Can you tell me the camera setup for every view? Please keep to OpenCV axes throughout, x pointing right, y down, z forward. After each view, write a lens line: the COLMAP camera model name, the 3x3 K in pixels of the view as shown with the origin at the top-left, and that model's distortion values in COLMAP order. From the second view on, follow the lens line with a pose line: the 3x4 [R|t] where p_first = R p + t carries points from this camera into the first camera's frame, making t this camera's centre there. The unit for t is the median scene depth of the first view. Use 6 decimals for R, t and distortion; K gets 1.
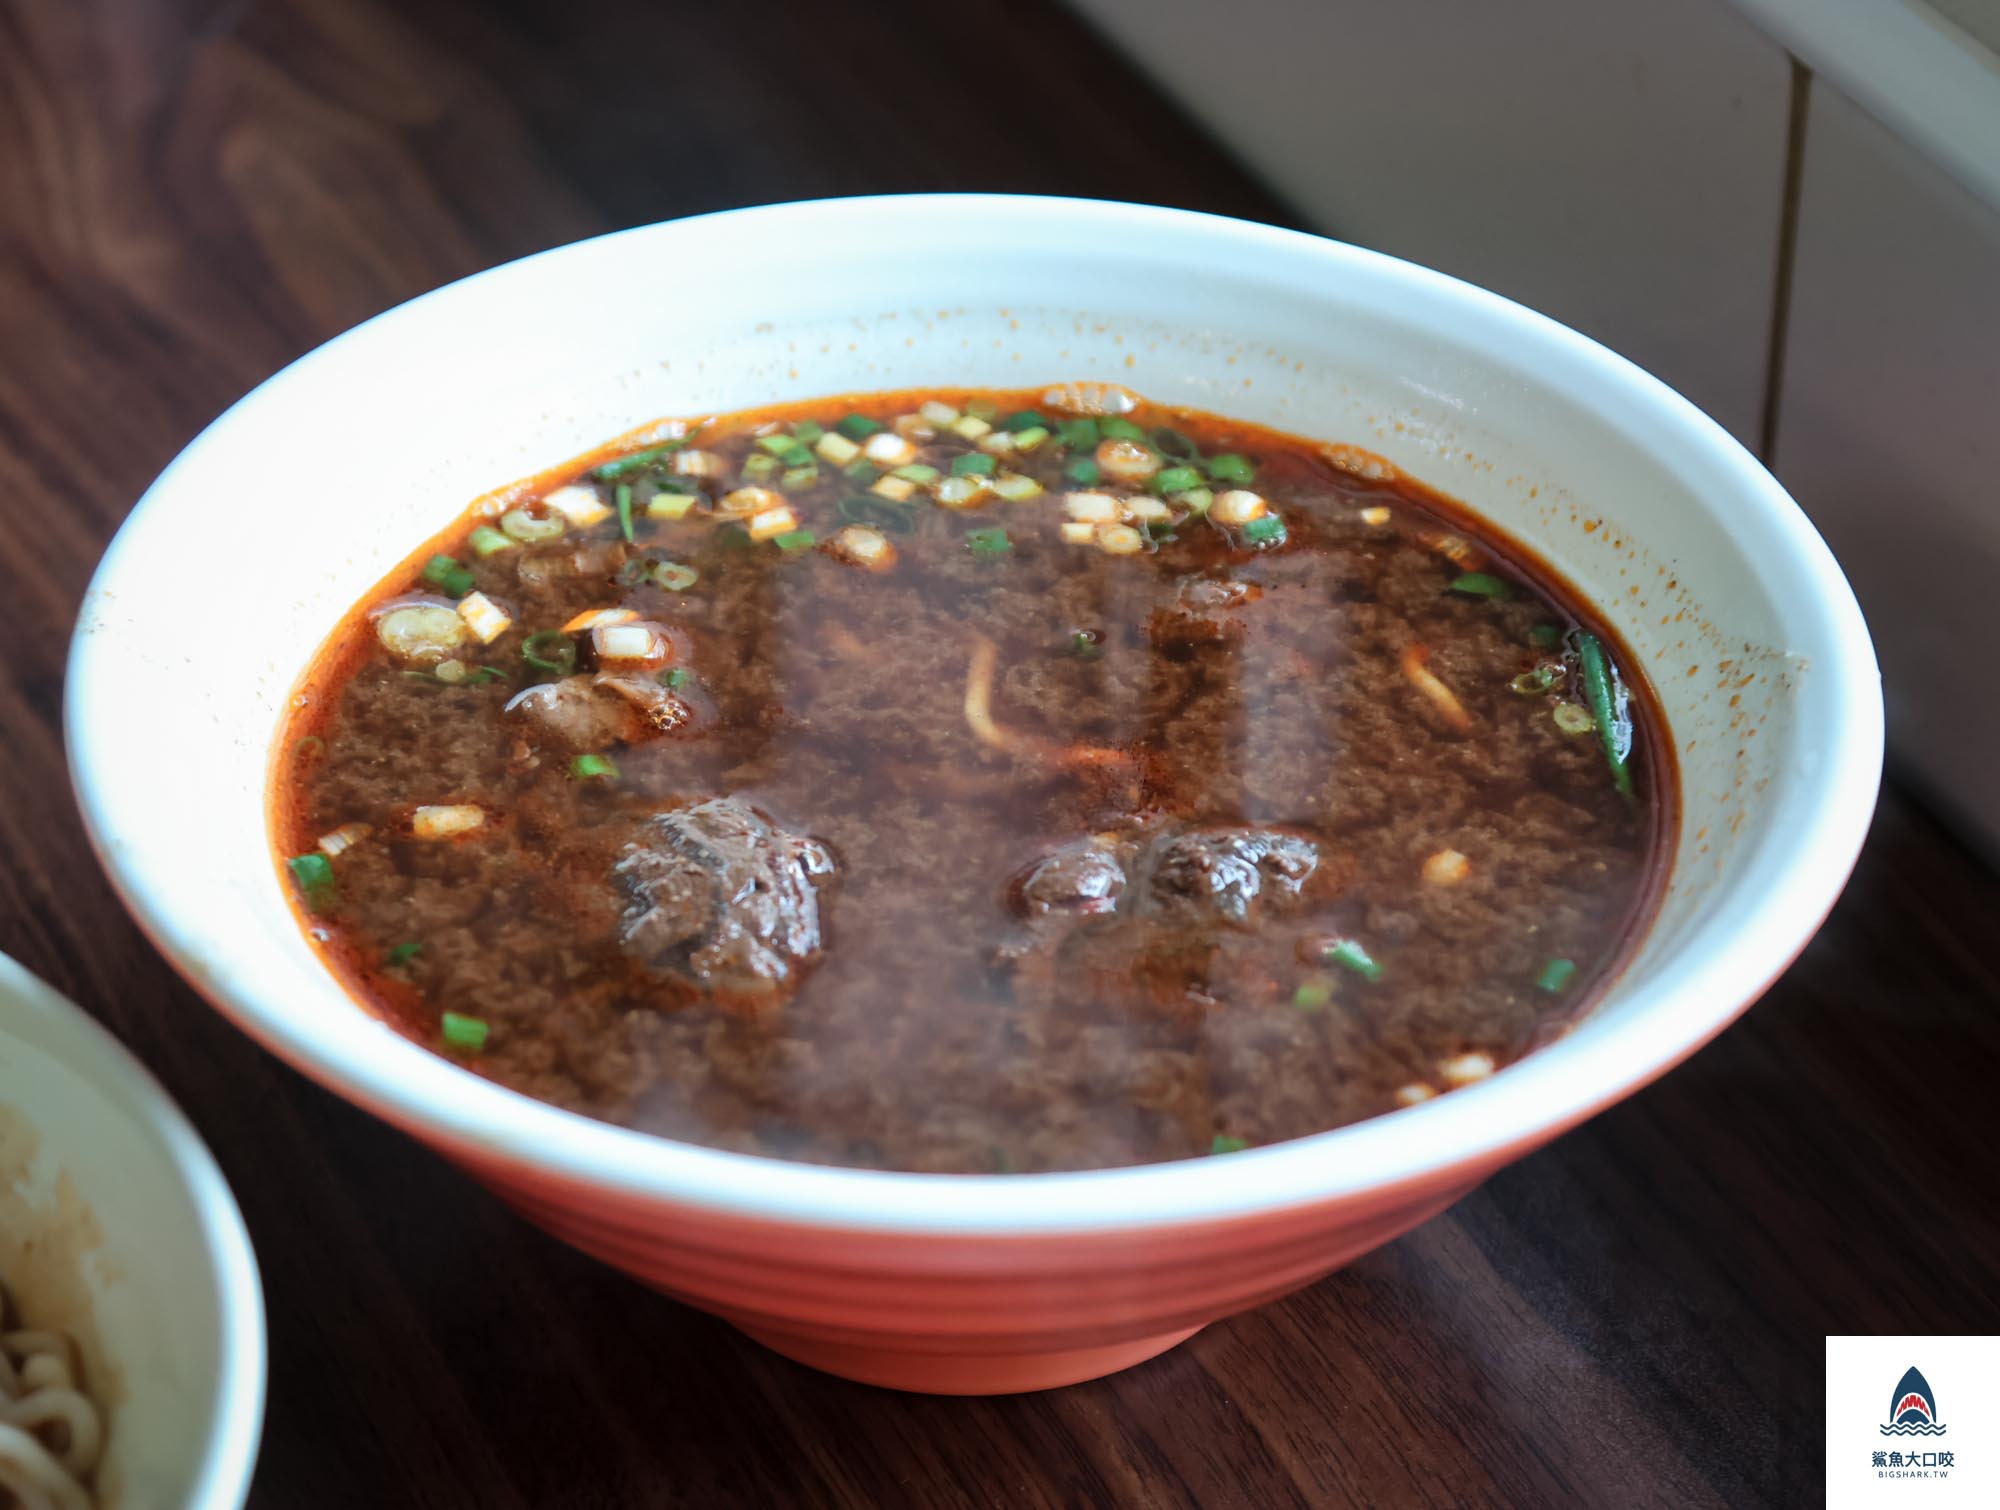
lens RADIAL K [[4542.1, 0, 1000.0], [0, 4542.1, 755.0], [0, 0, 1]] dist [-0.100604, 0.241808]
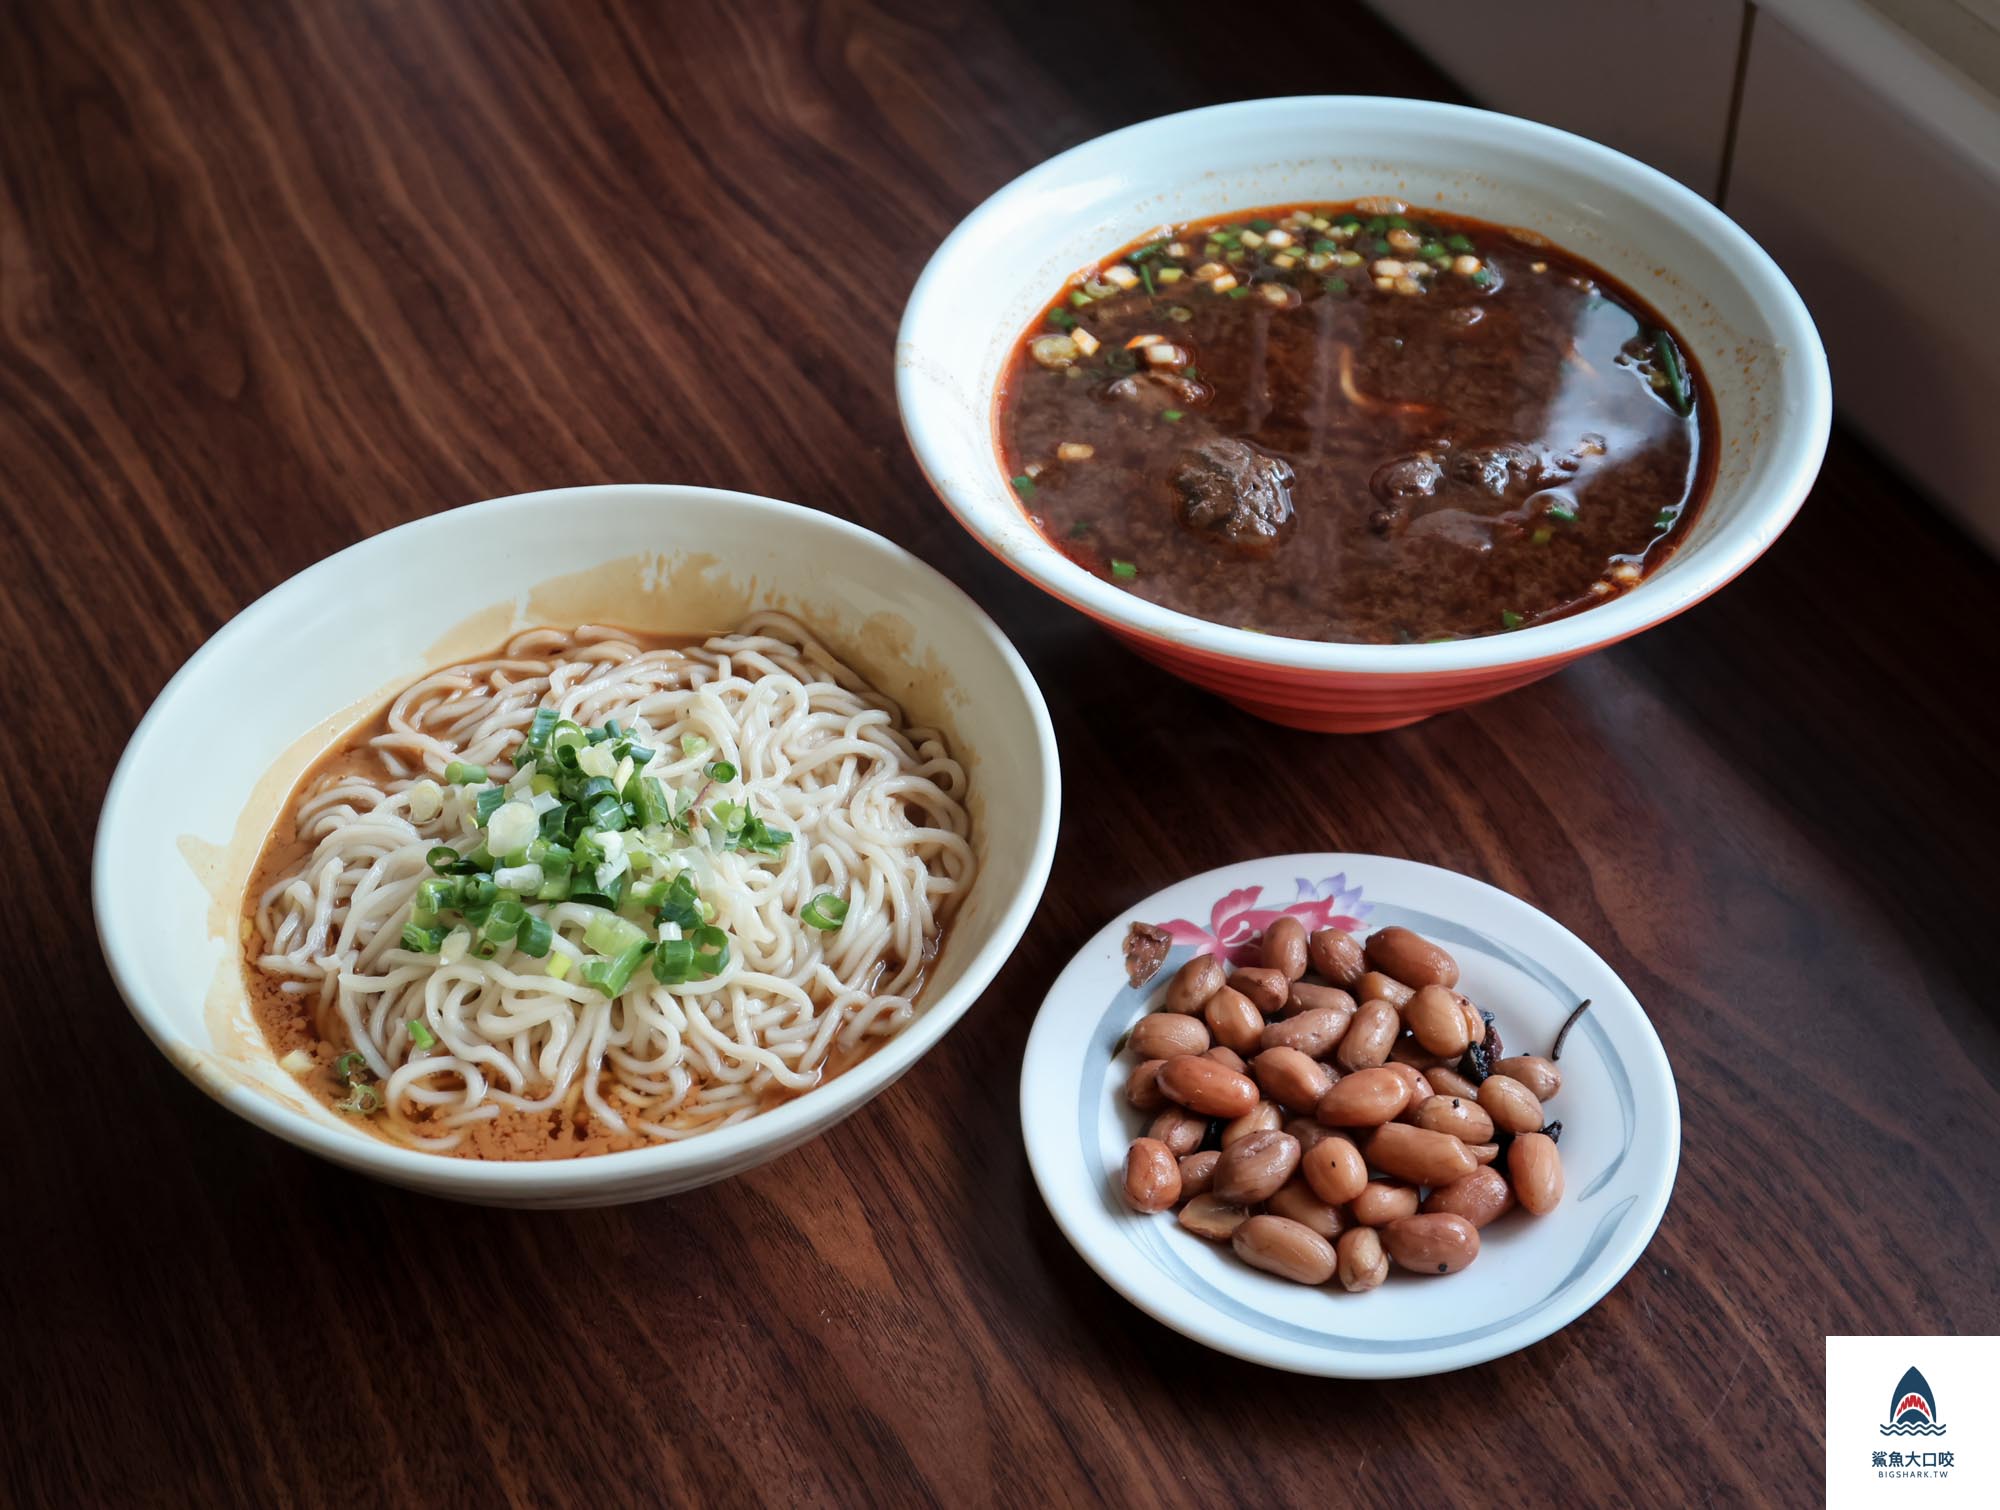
lens RADIAL K [[2534.1, 0, 1000.0], [0, 2534.1, 755.0], [0, 0, 1]] dist [-0.011343, -0.025900]
pose [[0.998692, -0.028825, -0.042238, -0.106131], [0.036116, 0.982347, 0.183550, -0.055326], [0.036201, -0.184835, 0.982103, -0.096031]]
